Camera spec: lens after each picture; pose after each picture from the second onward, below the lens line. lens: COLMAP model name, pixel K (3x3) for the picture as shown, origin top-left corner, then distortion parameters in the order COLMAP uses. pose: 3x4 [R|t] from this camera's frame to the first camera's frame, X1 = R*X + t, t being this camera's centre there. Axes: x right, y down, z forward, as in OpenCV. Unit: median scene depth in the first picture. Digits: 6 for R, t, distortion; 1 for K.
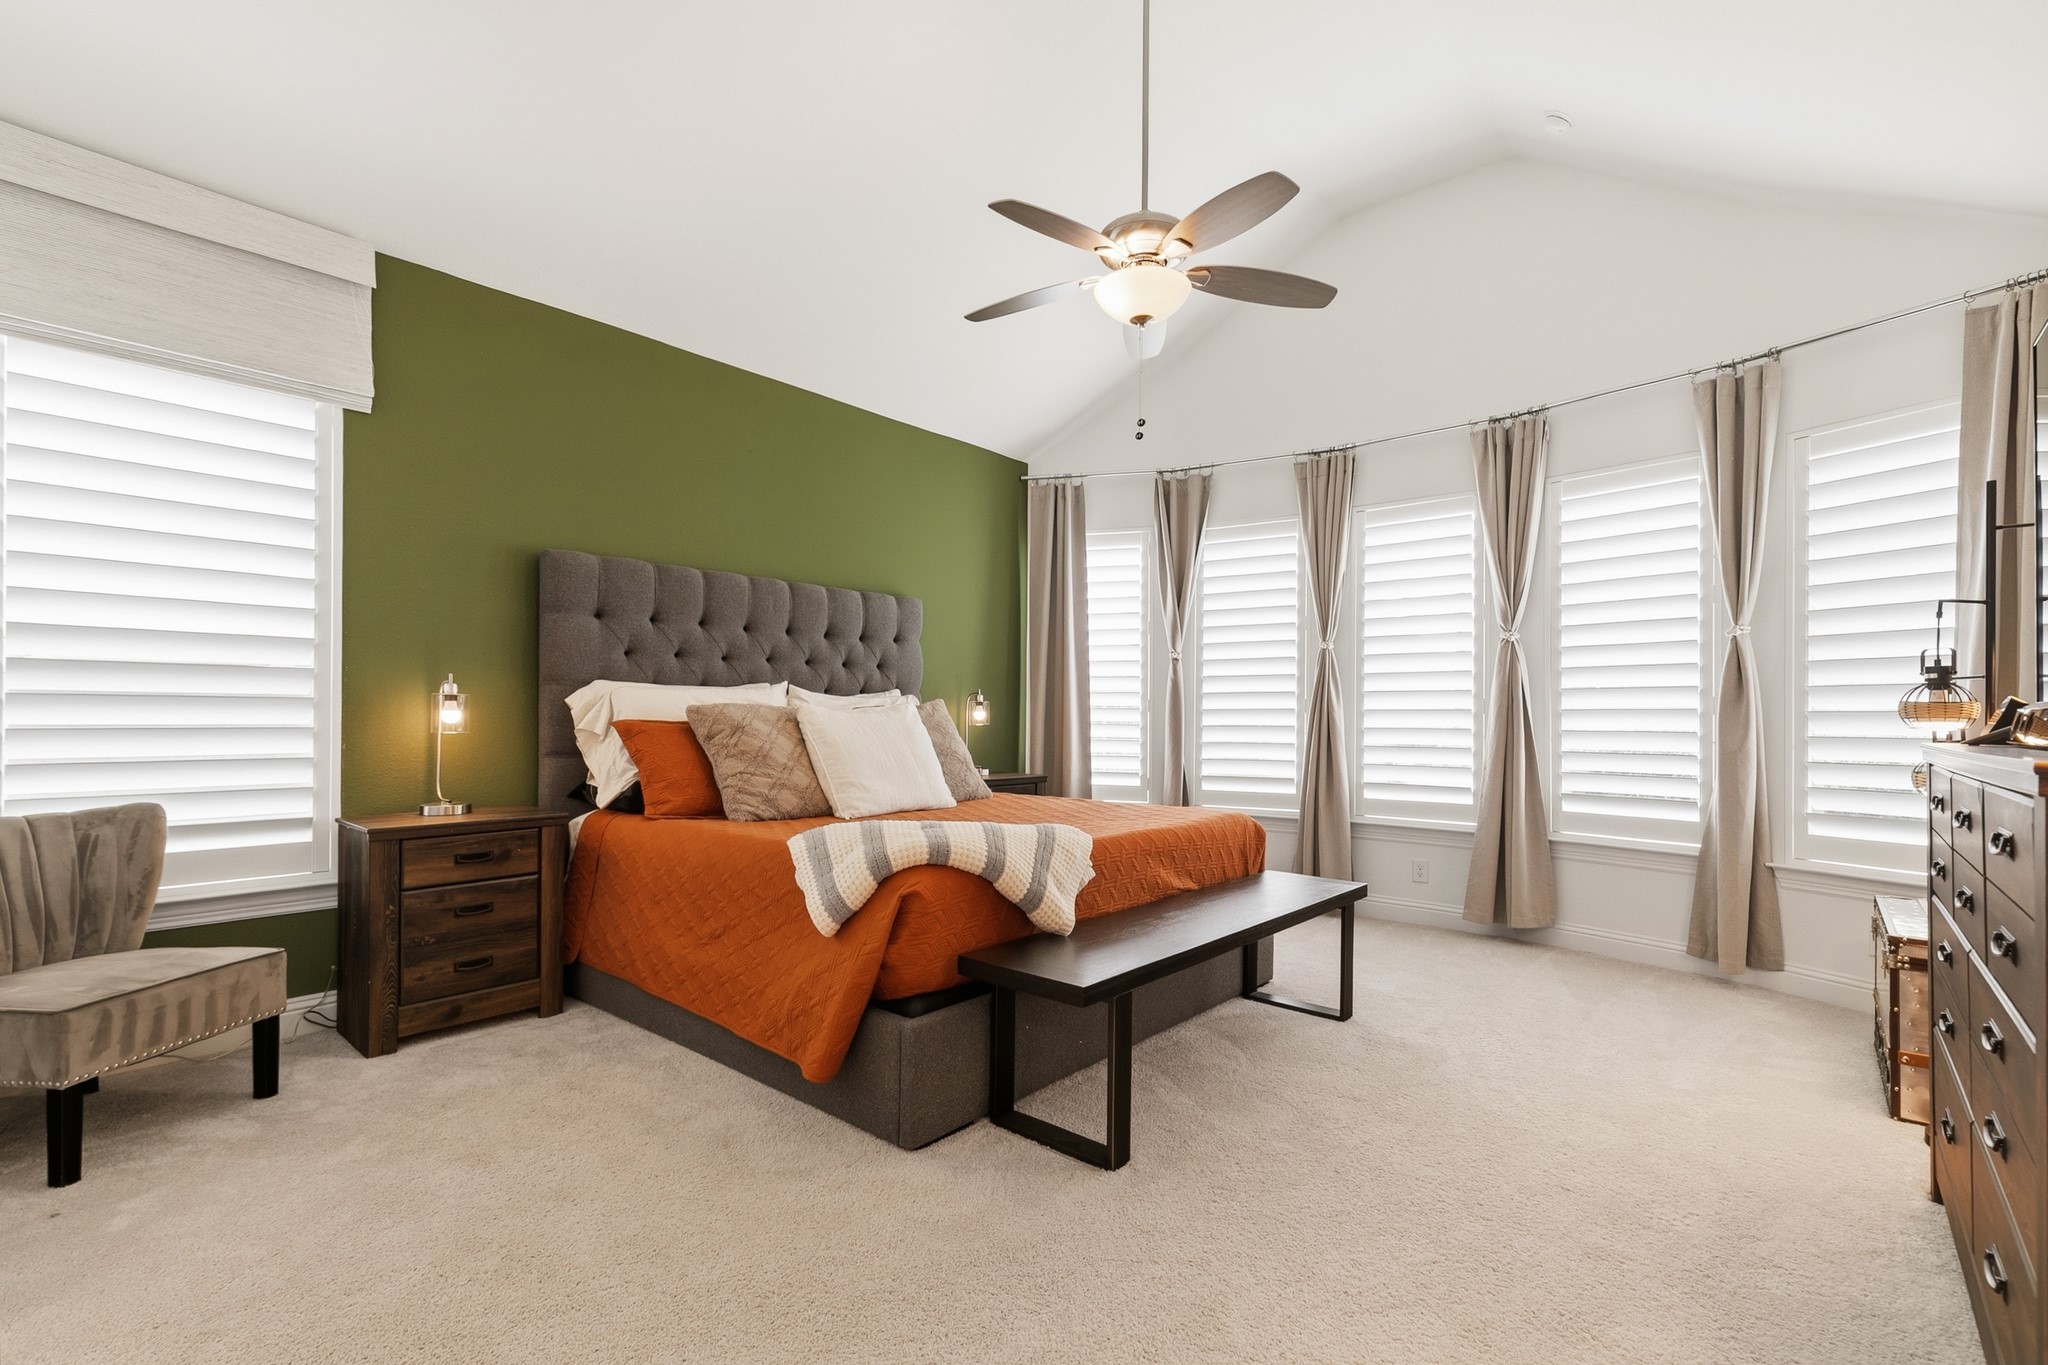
lens RADIAL K [[927.0, 0, 1022.2], [0, 927.0, 698.6], [0, 0, 1]] dist [0.001105, -0.000605]
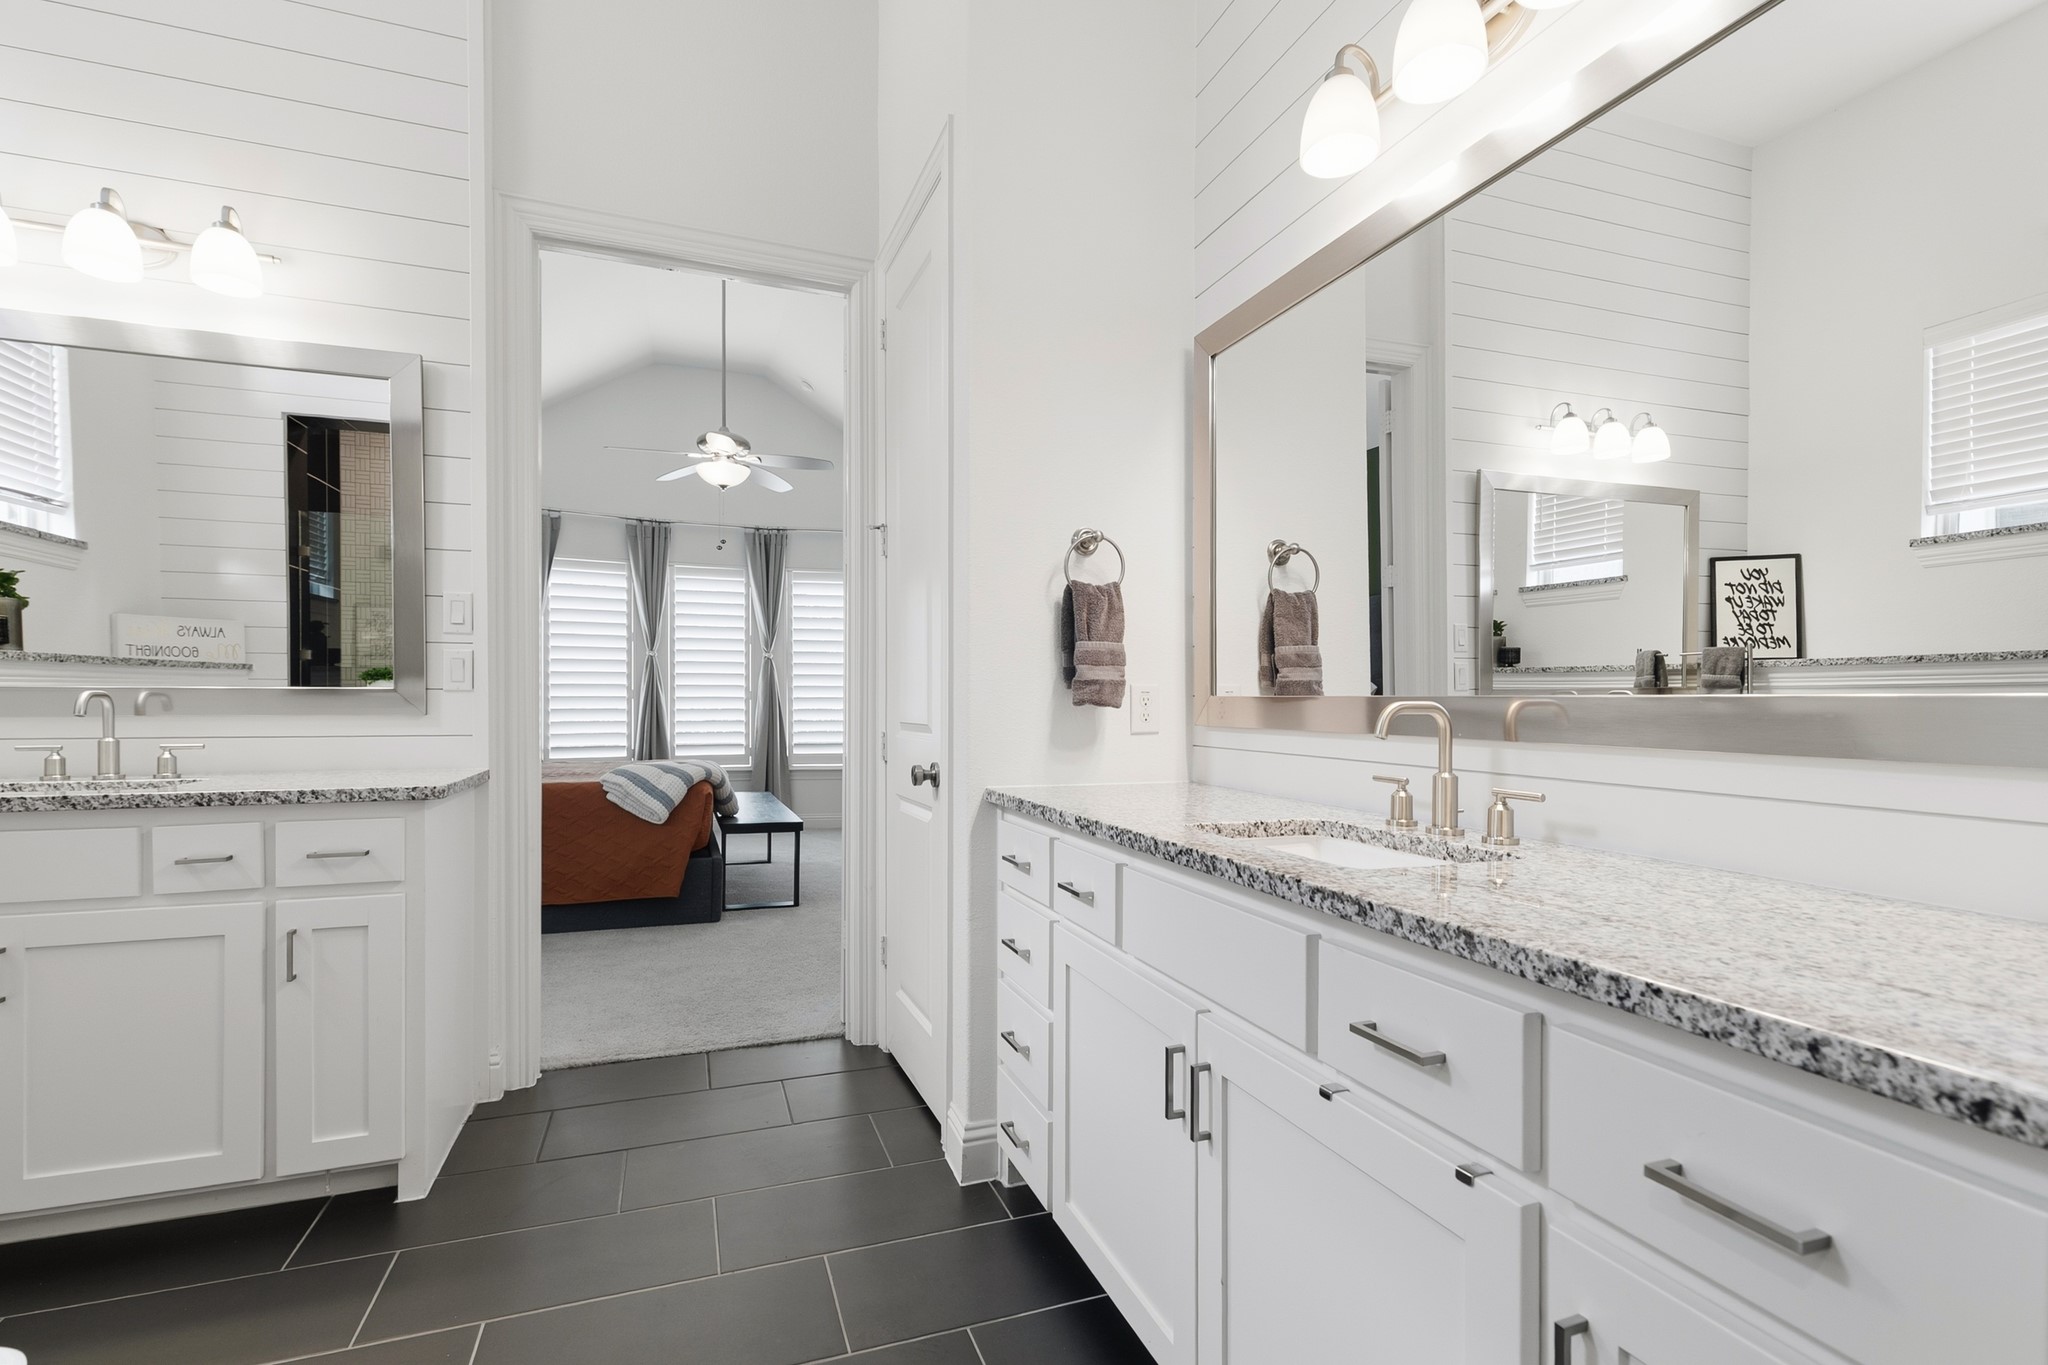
lens RADIAL K [[927.0, 0, 1022.2], [0, 927.0, 698.6], [0, 0, 1]] dist [0.001105, -0.000605]
pose [[0.484106, 0.000418, 0.875009, -0.773016], [-0.014777, 0.999861, 0.007698, -0.007096], [-0.874885, -0.016657, 0.484045, -0.264759]]
